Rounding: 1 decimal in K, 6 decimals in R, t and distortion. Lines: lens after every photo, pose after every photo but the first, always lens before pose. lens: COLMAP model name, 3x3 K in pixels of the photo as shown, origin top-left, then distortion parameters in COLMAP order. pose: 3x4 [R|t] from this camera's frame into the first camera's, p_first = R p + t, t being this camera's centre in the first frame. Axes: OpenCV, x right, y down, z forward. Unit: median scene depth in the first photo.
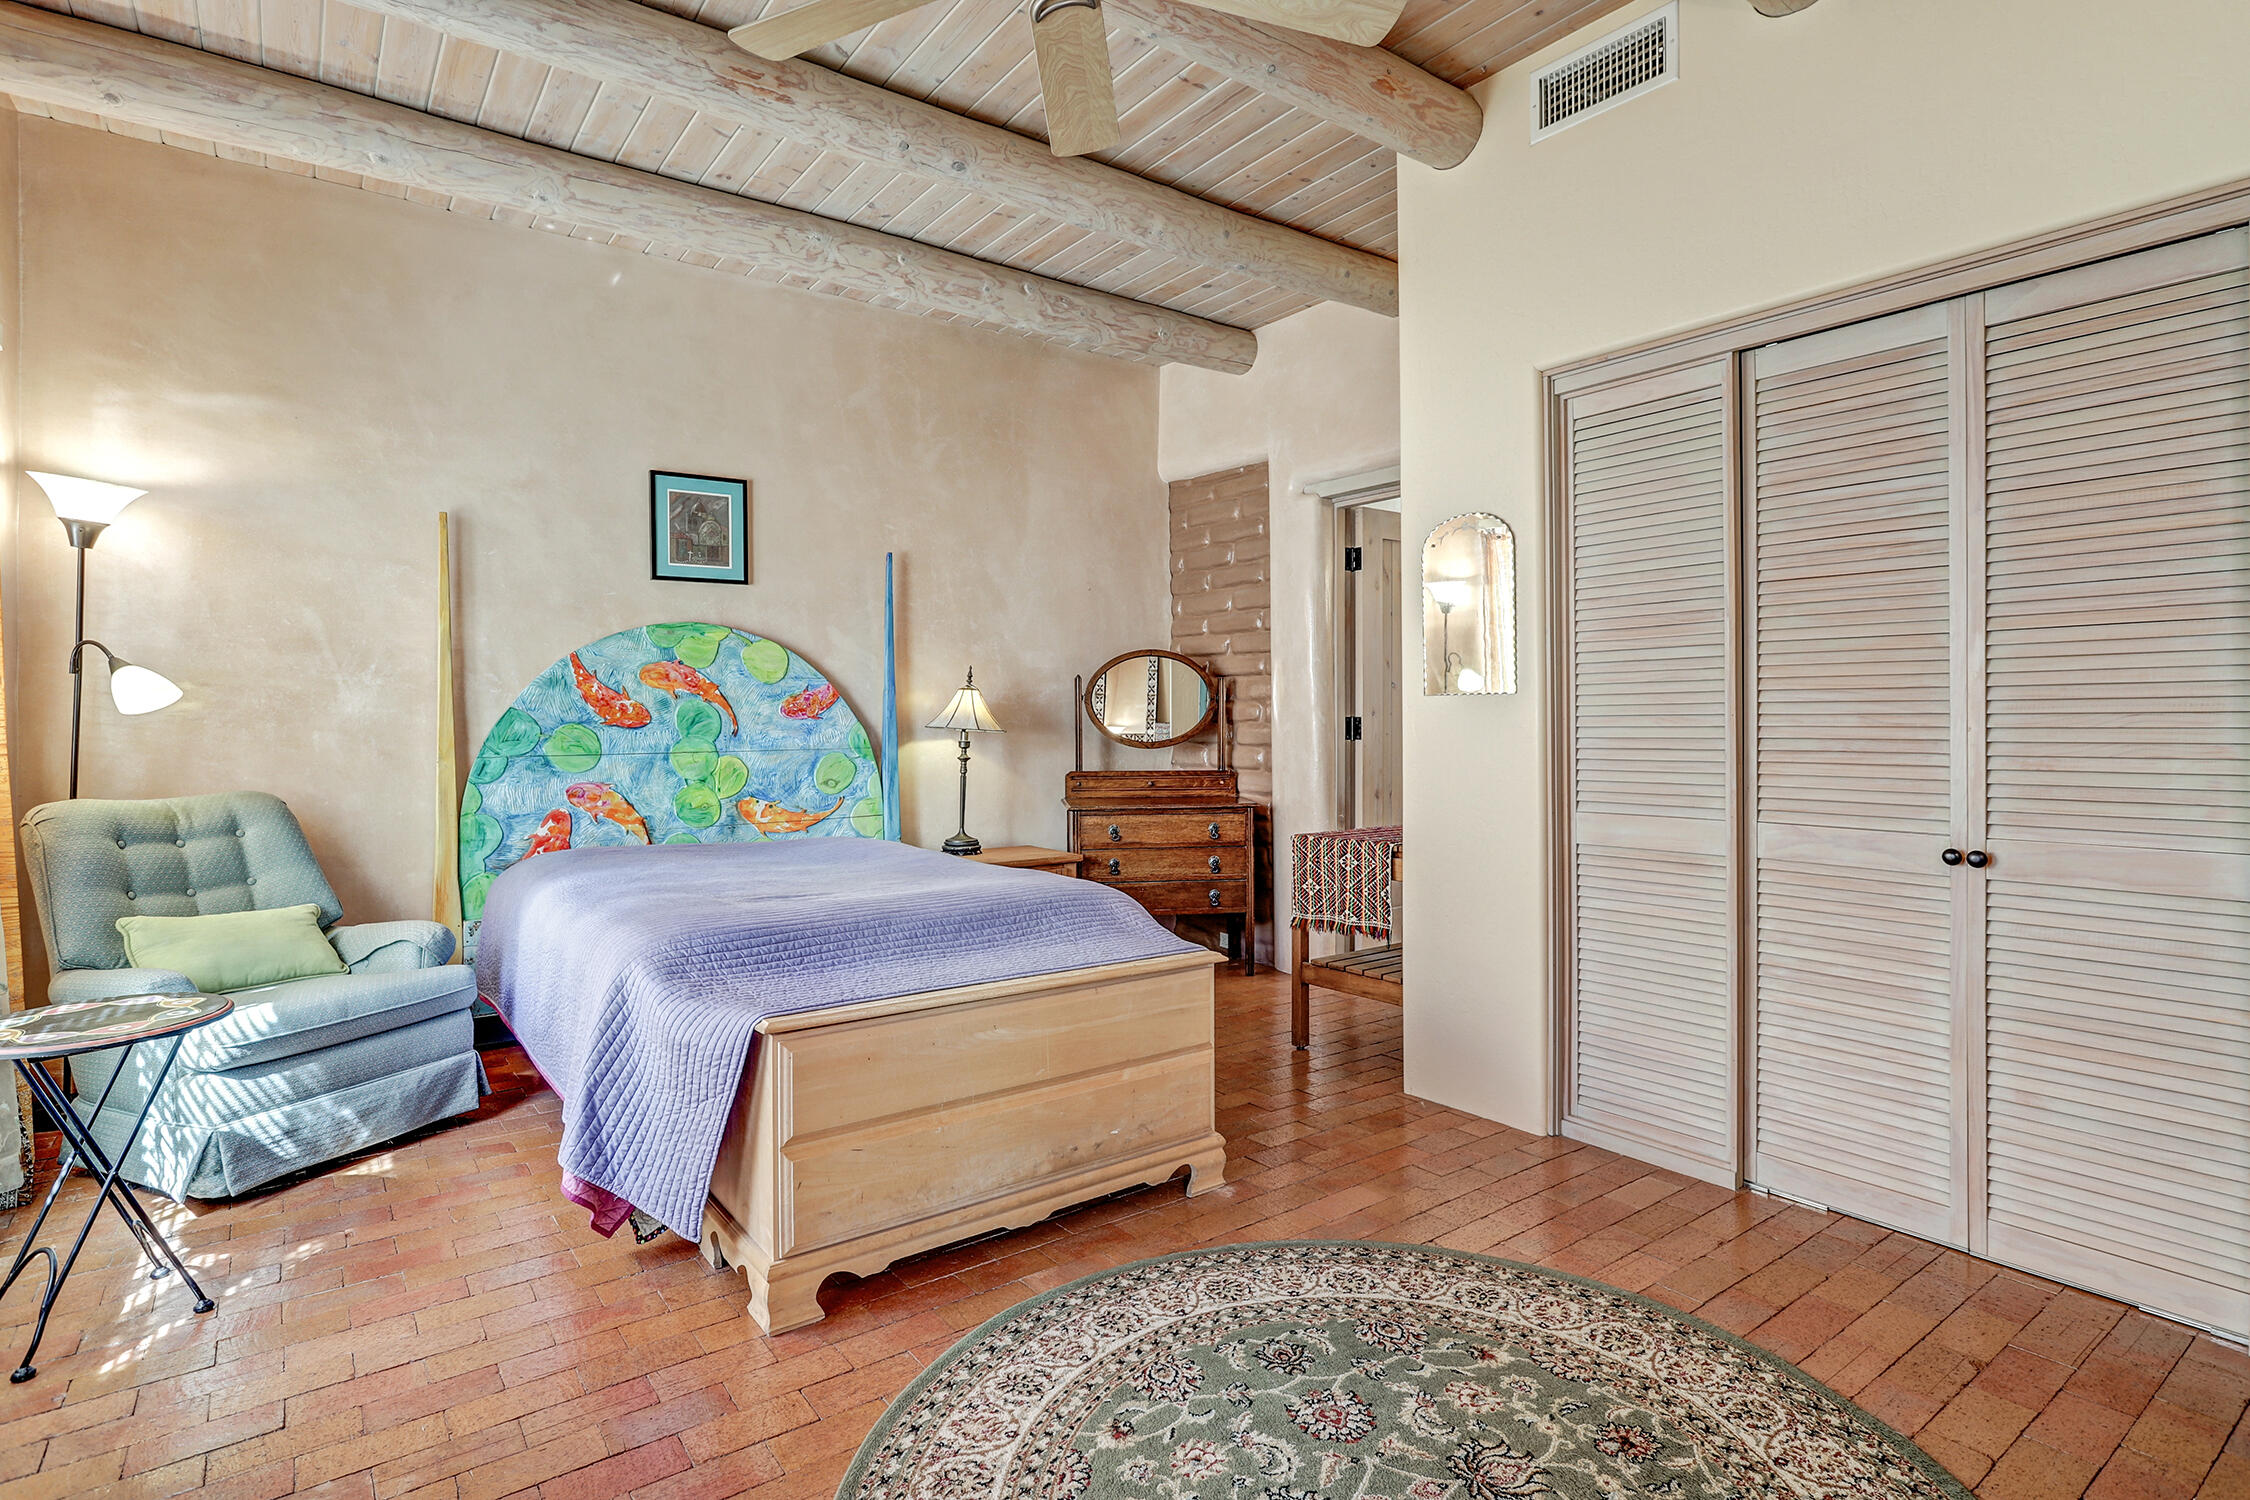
lens RADIAL K [[1104.8, 0, 1141.1], [0, 1104.8, 712.1], [0, 0, 1]] dist [0.000700, 0.000780]
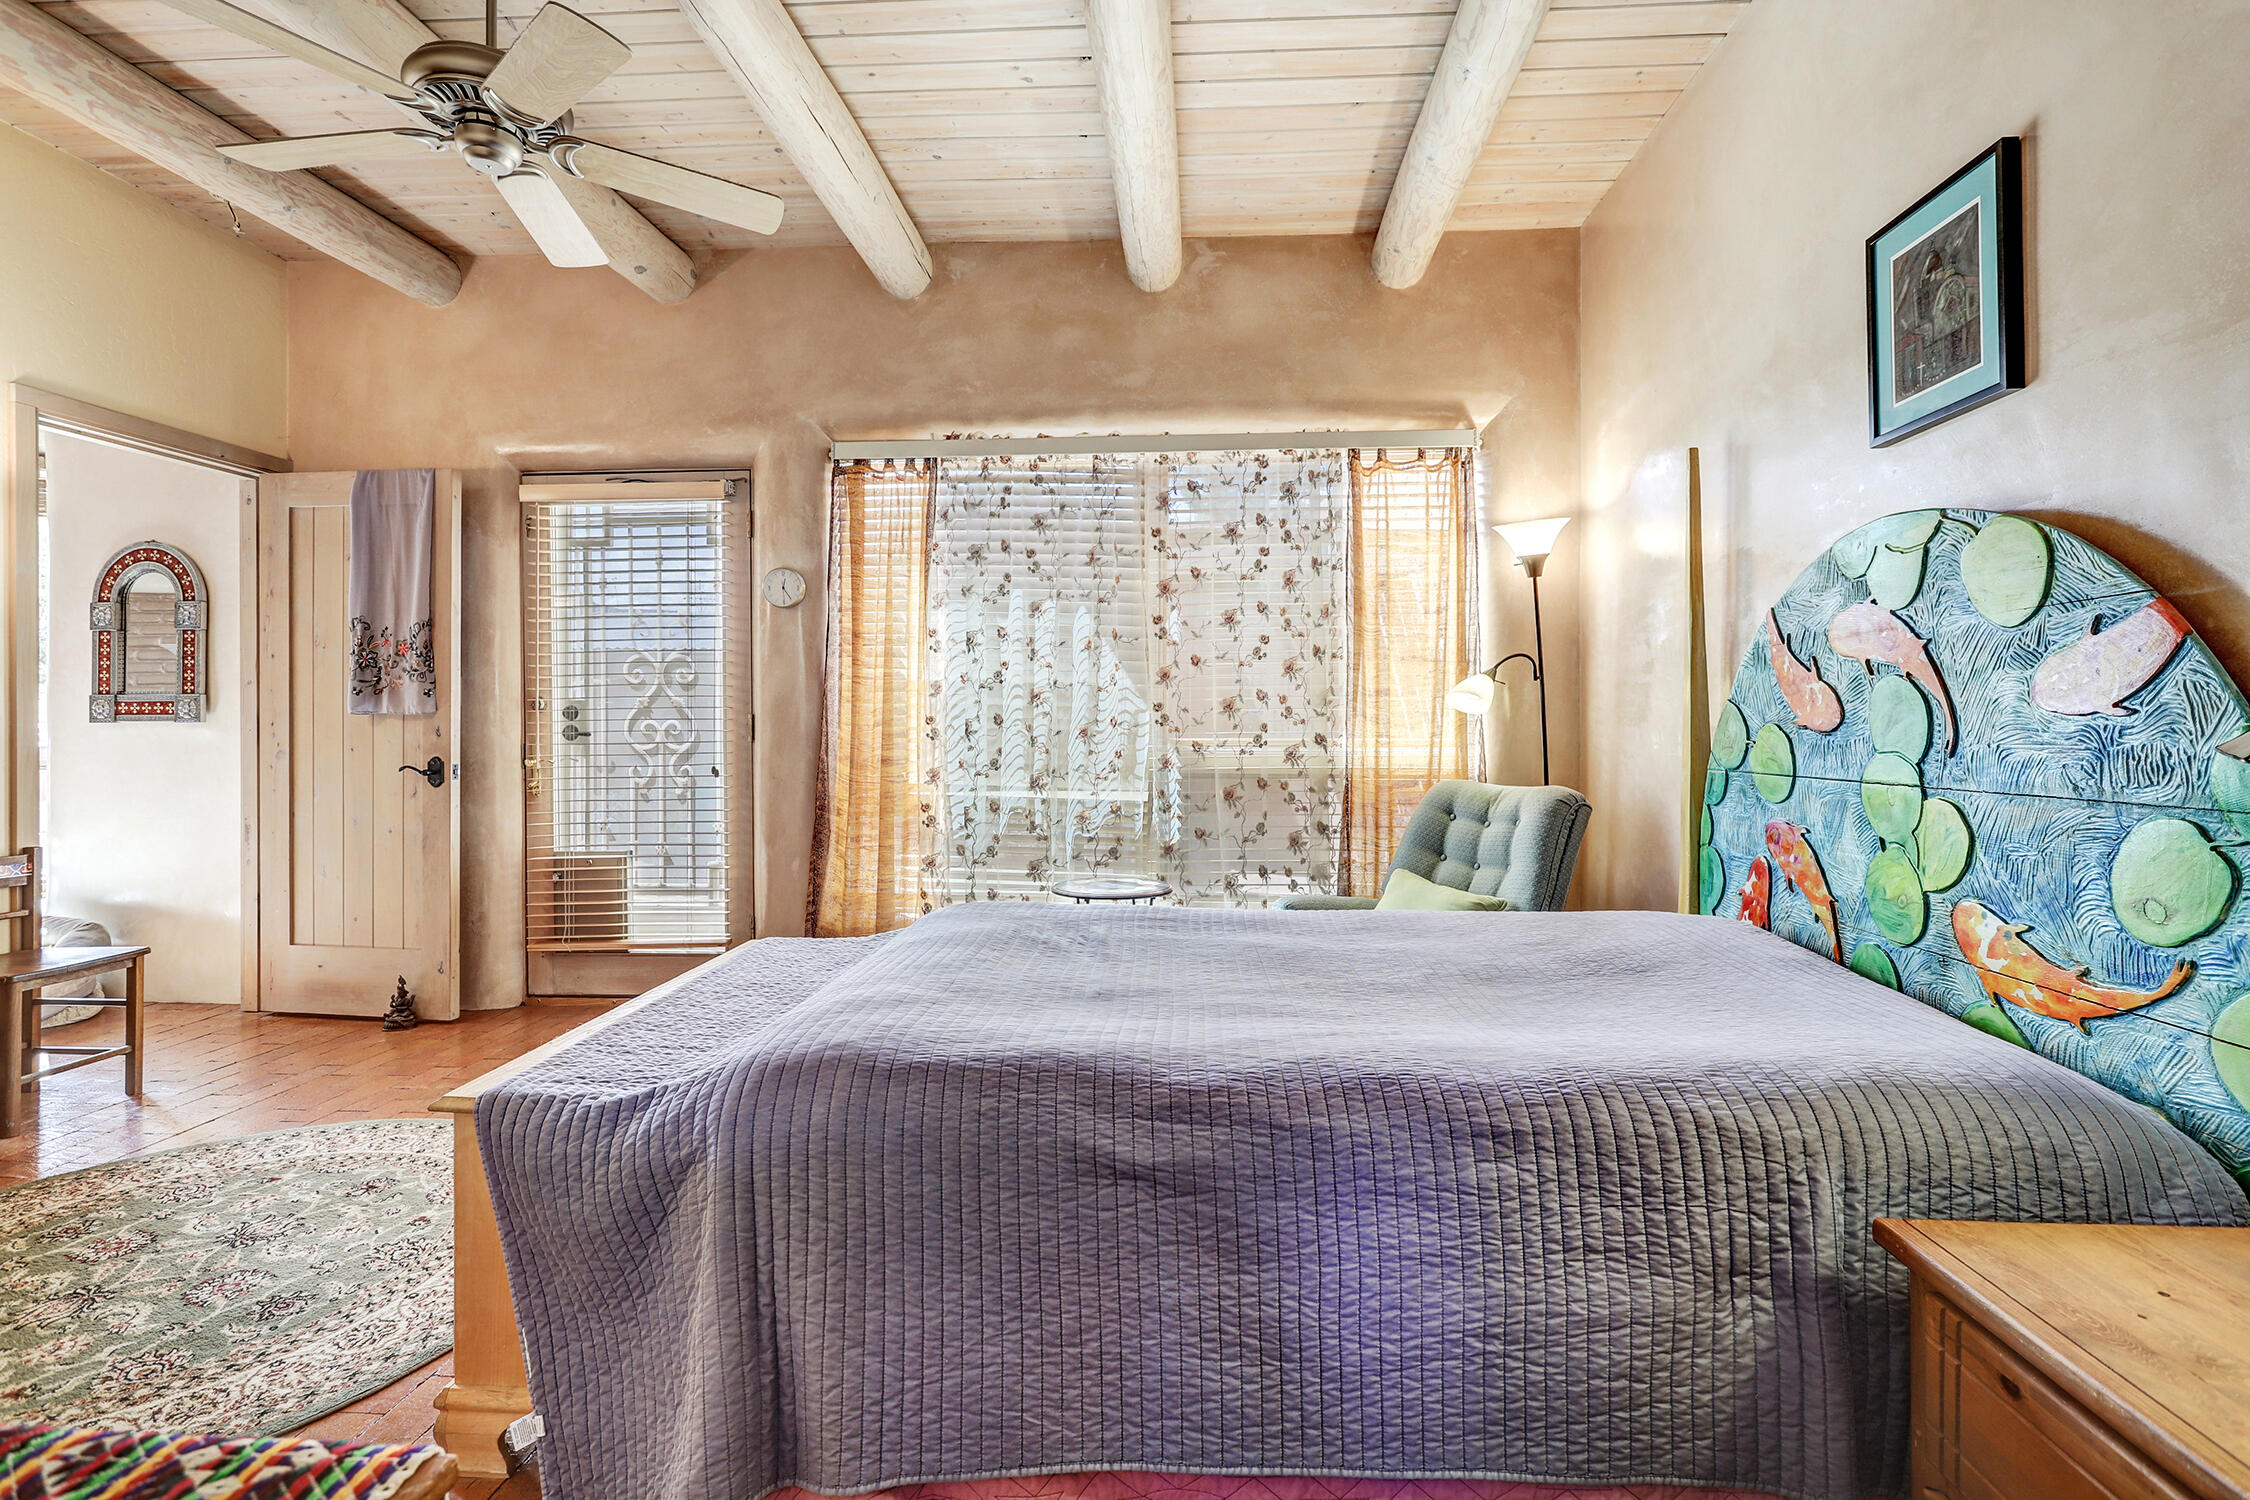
lens RADIAL K [[1065.1, 0, 1124.2], [0, 1065.1, 725.6], [0, 0, 1]] dist [-0.002602, -0.000004]
pose [[-0.658821, 0.005055, -0.752283, 0.166625], [0.006356, 0.999979, 0.001154, 0.007937], [0.752273, -0.004021, -0.658839, 1.049723]]
